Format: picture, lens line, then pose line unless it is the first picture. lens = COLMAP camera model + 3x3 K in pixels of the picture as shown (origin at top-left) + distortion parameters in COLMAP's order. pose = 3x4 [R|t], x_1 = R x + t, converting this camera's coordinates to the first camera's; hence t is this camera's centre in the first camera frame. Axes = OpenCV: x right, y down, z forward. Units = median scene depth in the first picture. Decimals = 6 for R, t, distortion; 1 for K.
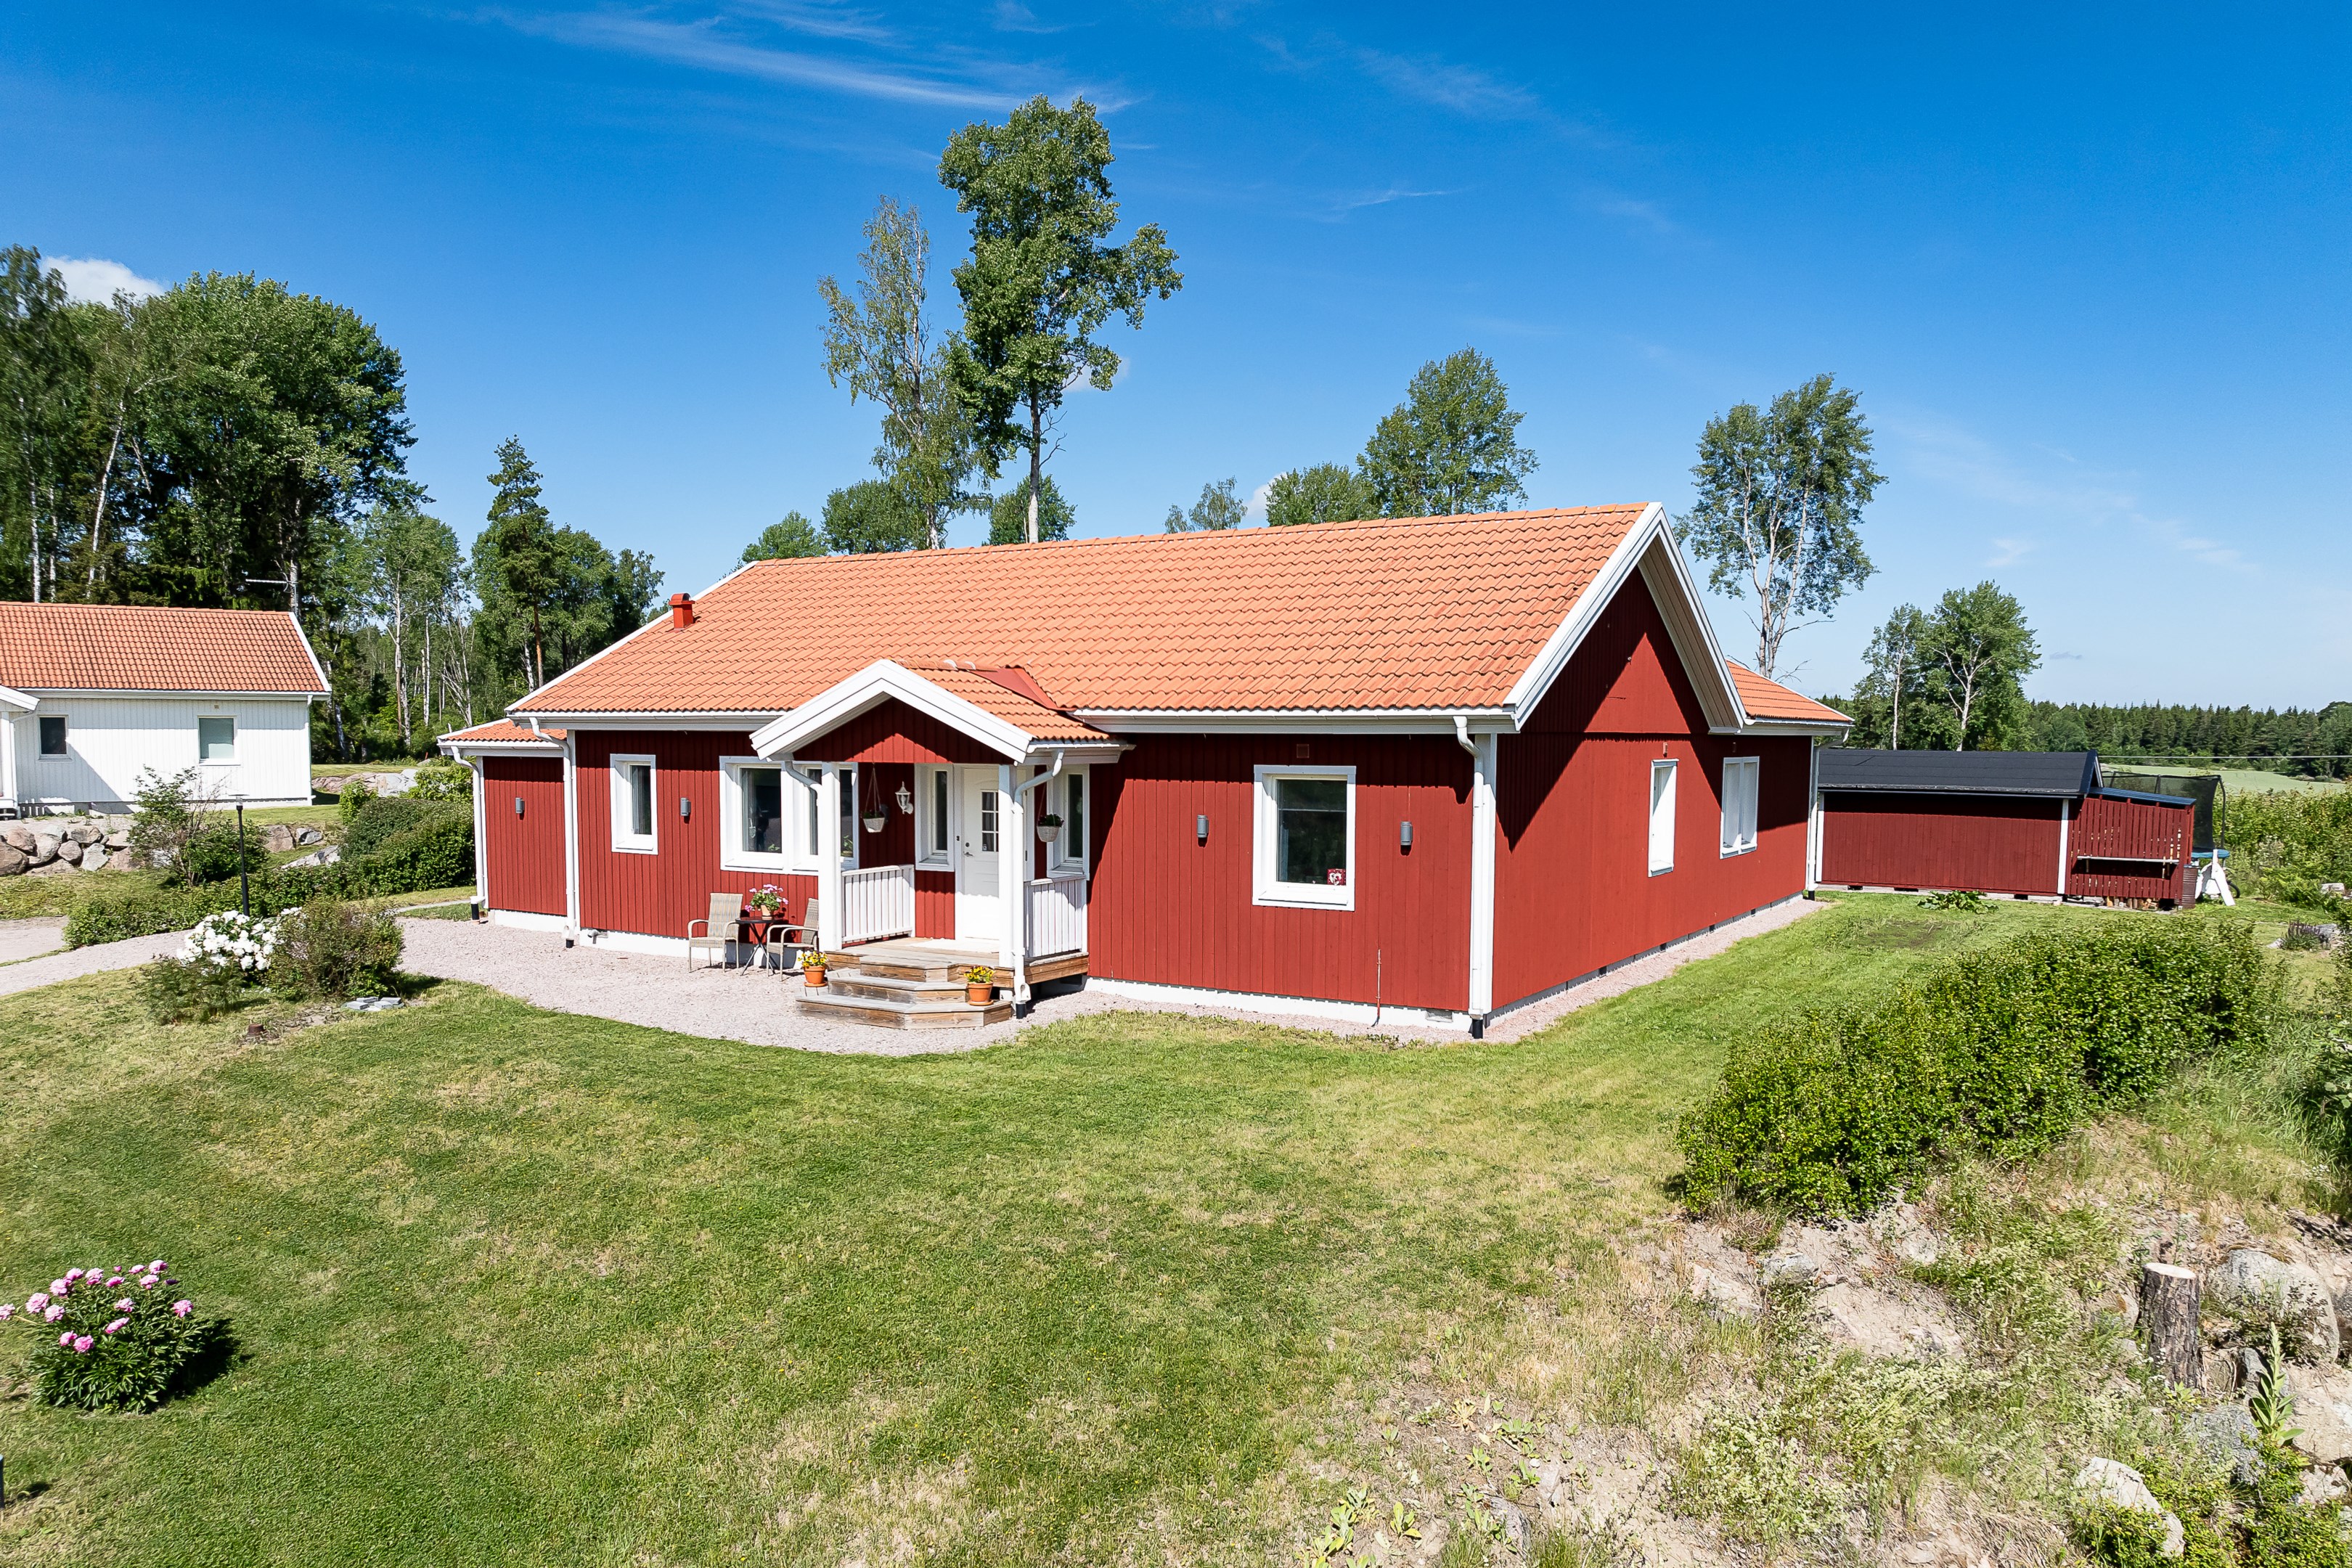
lens RADIAL K [[1690.0, 0, 1180.8], [0, 1690.0, 832.6], [0, 0, 1]] dist [-0.050033, 0.002805]
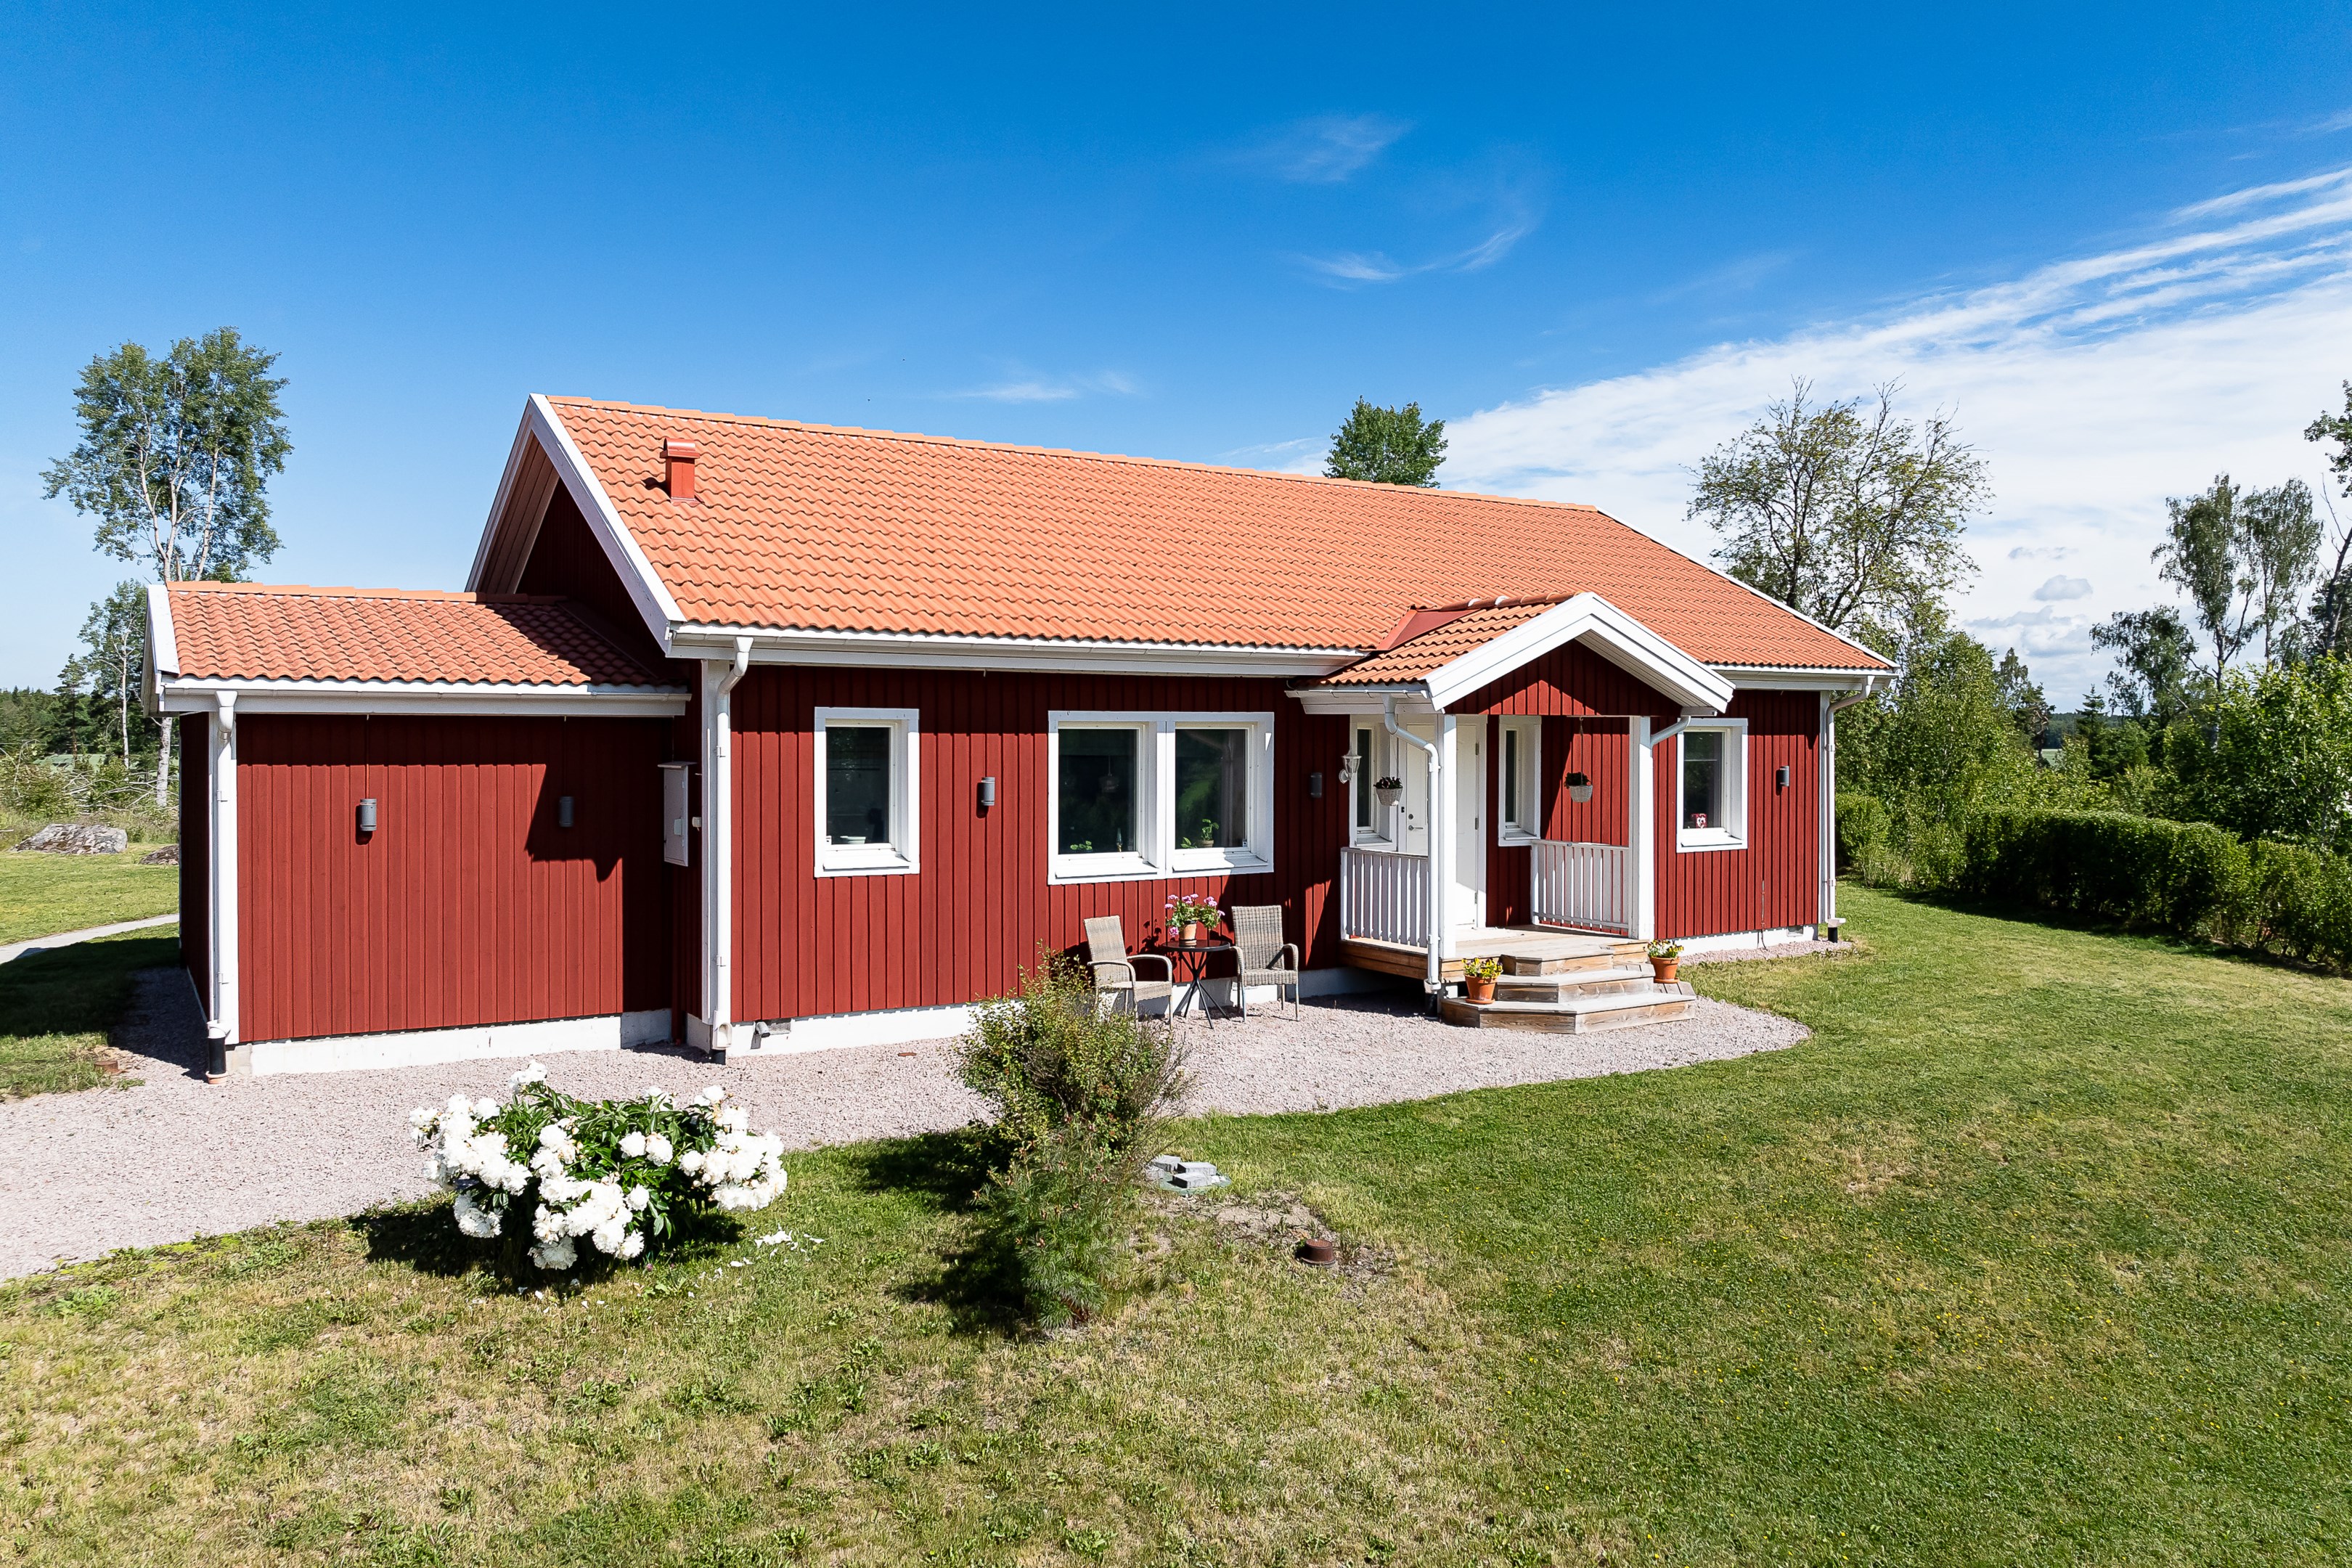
lens RADIAL K [[1642.1, 0, 1177.8], [0, 1642.1, 750.6], [0, 0, 1]] dist [-0.005012, -0.066140]
pose [[0.452803, -0.013257, 0.891512, -0.324757], [0.051601, 0.998603, -0.011359, -0.008062], [-0.890116, 0.051146, 0.452854, 0.263905]]
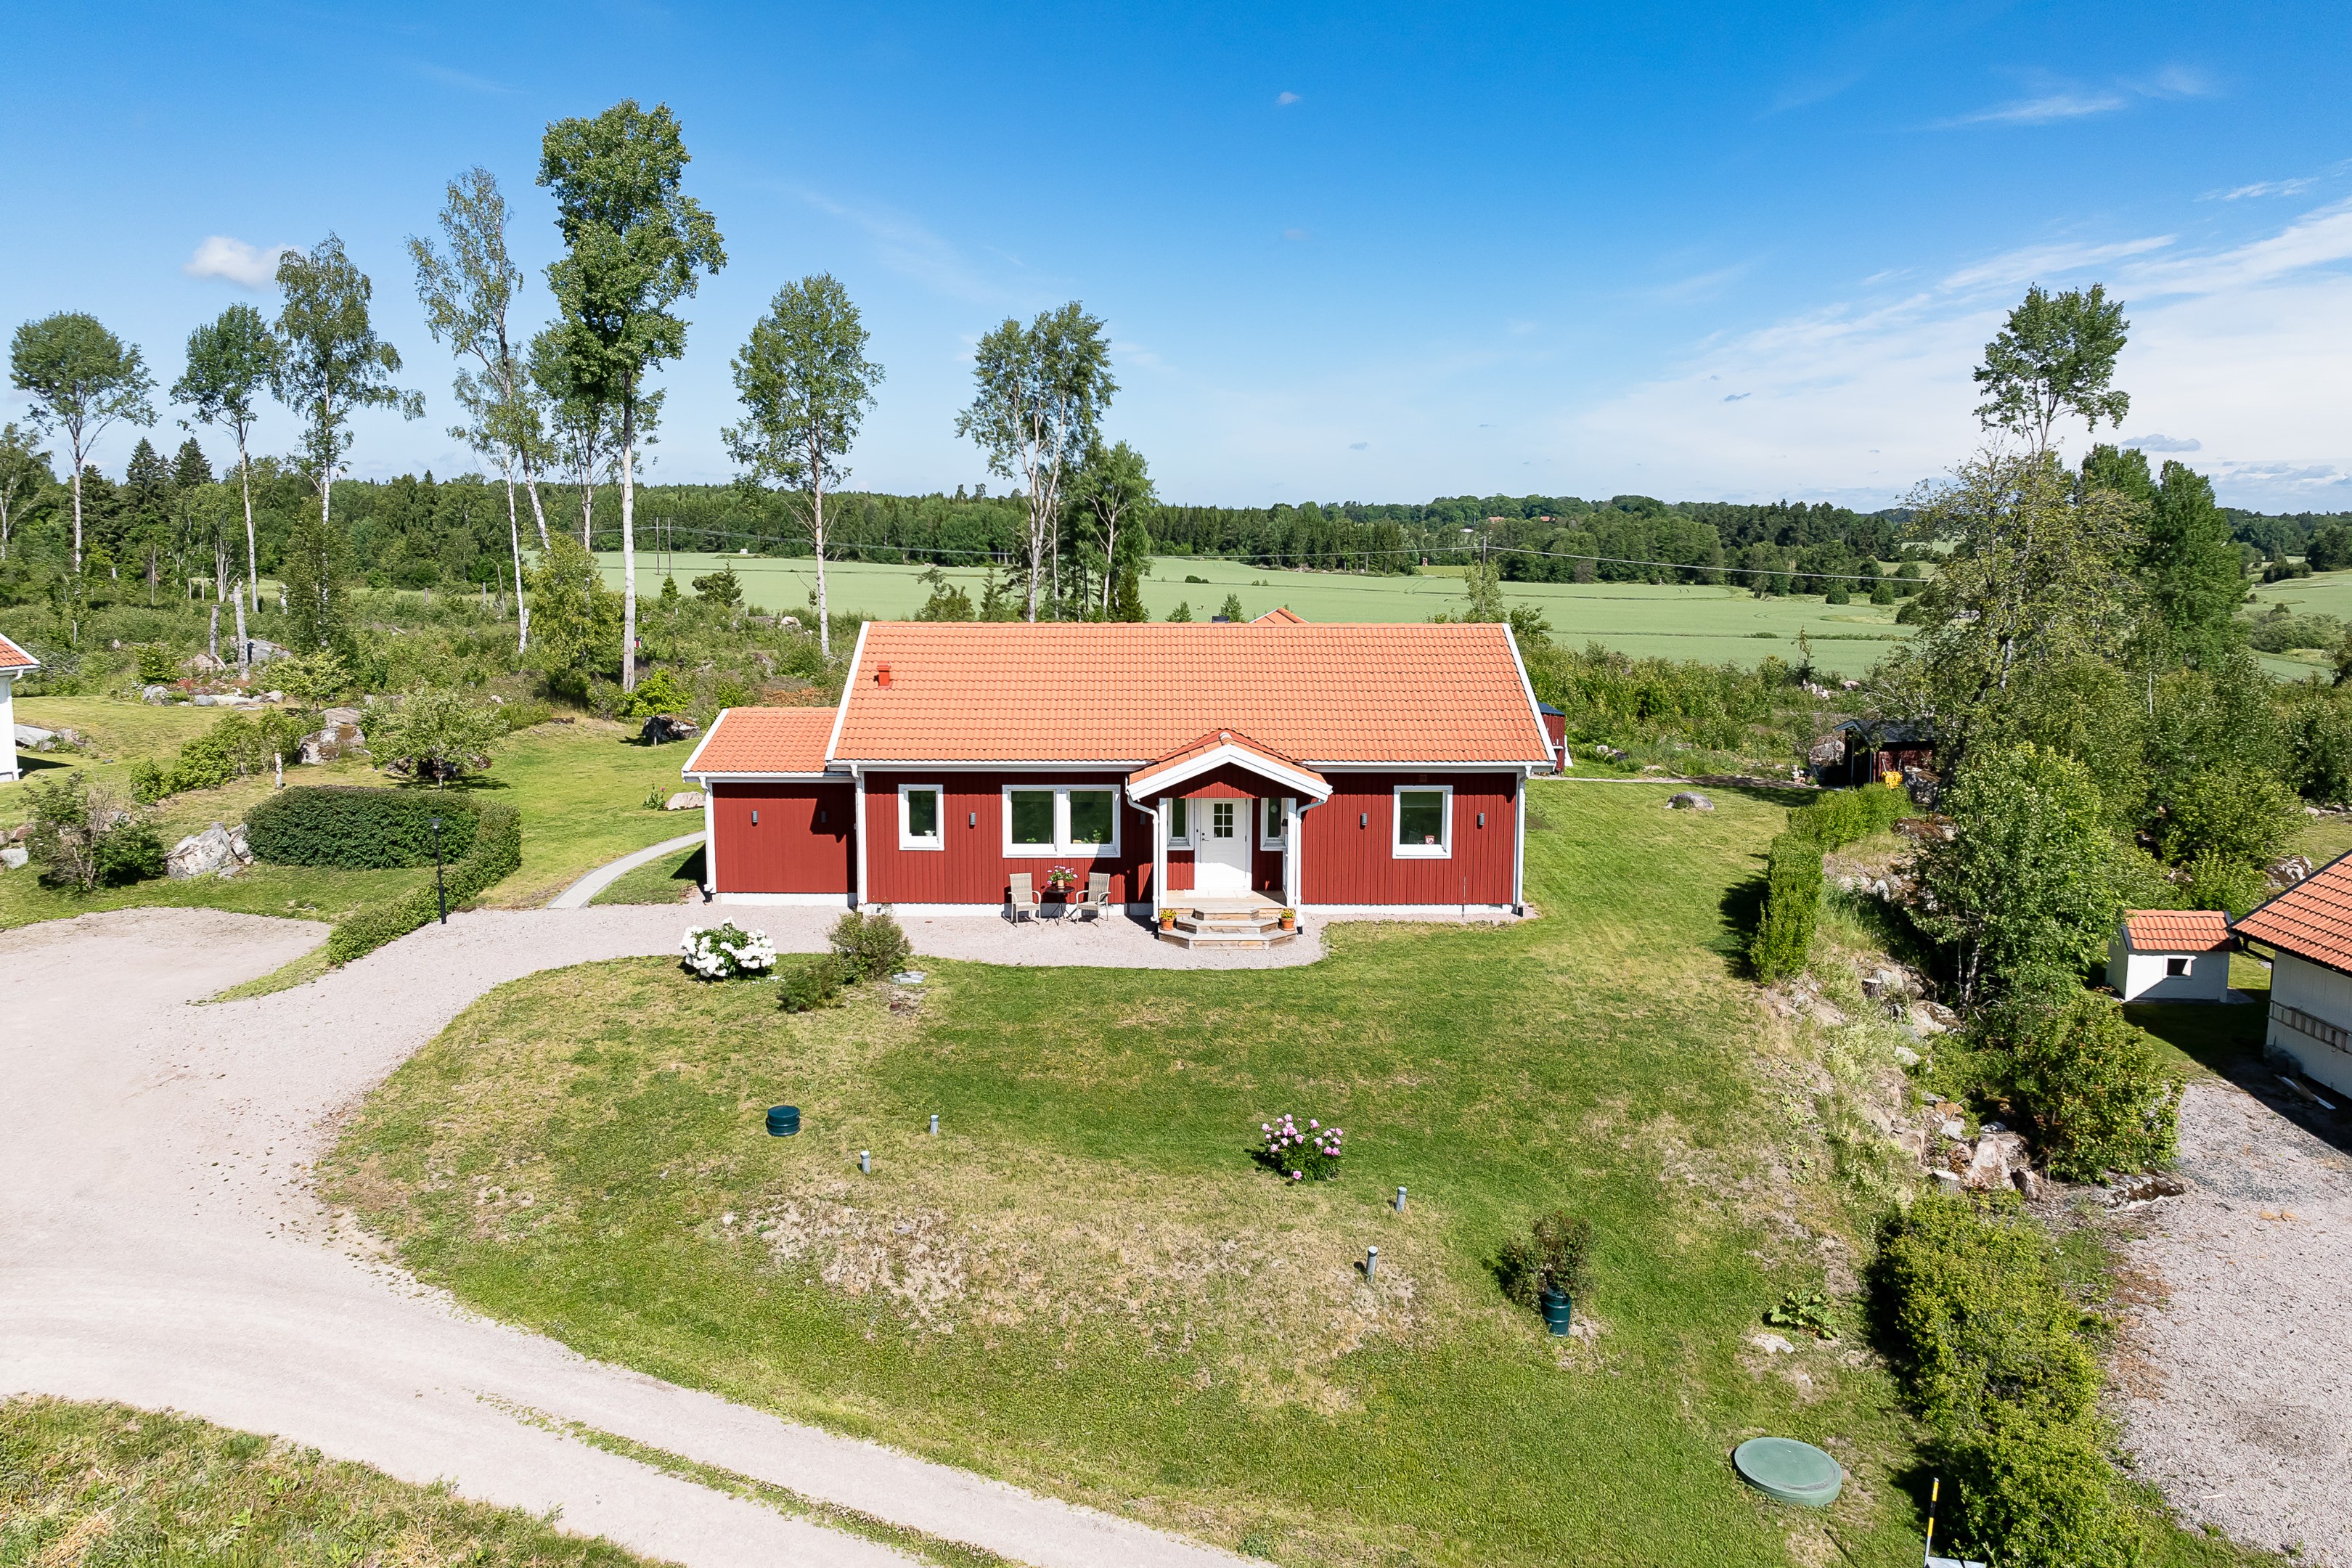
lens RADIAL K [[1633.6, 0, 1172.3], [0, 1633.6, 664.3], [0, 0, 1]] dist [-0.033938, -0.001024]
pose [[0.852125, -0.045222, 0.521380, -0.363130], [0.032012, 0.998898, 0.034320, -0.080163], [-0.522358, -0.012554, 0.852634, -0.141289]]
